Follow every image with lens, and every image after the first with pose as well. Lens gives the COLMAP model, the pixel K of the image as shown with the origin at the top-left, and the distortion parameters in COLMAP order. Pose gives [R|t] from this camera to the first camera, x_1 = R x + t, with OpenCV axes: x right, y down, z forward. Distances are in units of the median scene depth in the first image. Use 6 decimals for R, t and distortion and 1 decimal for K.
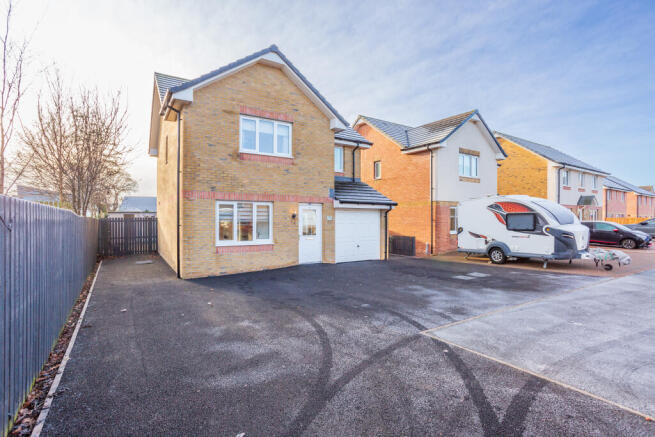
lens RADIAL K [[318.2, 0, 326.7], [0, 318.2, 215.7], [0, 0, 1]] dist [-0.035784, 0.018793]
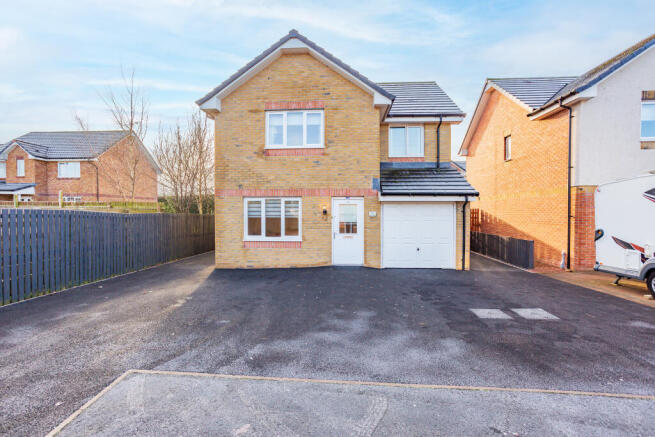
lens RADIAL K [[318.2, 0, 327.3], [0, 318.2, 216.0], [0, 0, 1]] dist [-0.035784, 0.018793]
pose [[0.802161, 0.004261, -0.597093, 0.444015], [0.007121, 0.999835, 0.016701, -0.001458], [0.597066, -0.017648, 0.801998, 0.275931]]
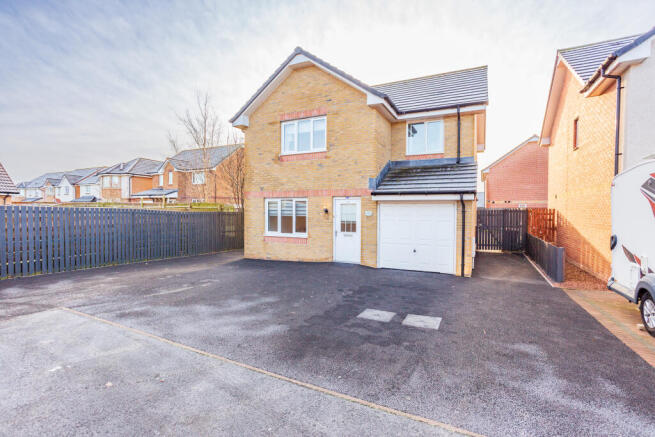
lens RADIAL K [[318.2, 0, 326.2], [0, 318.2, 216.1], [0, 0, 1]] dist [-0.035784, 0.018793]
pose [[0.503680, 0.011085, -0.863819, 0.733916], [0.001673, 0.999903, 0.013807, 0.003522], [0.863889, -0.008399, 0.503613, 0.511108]]
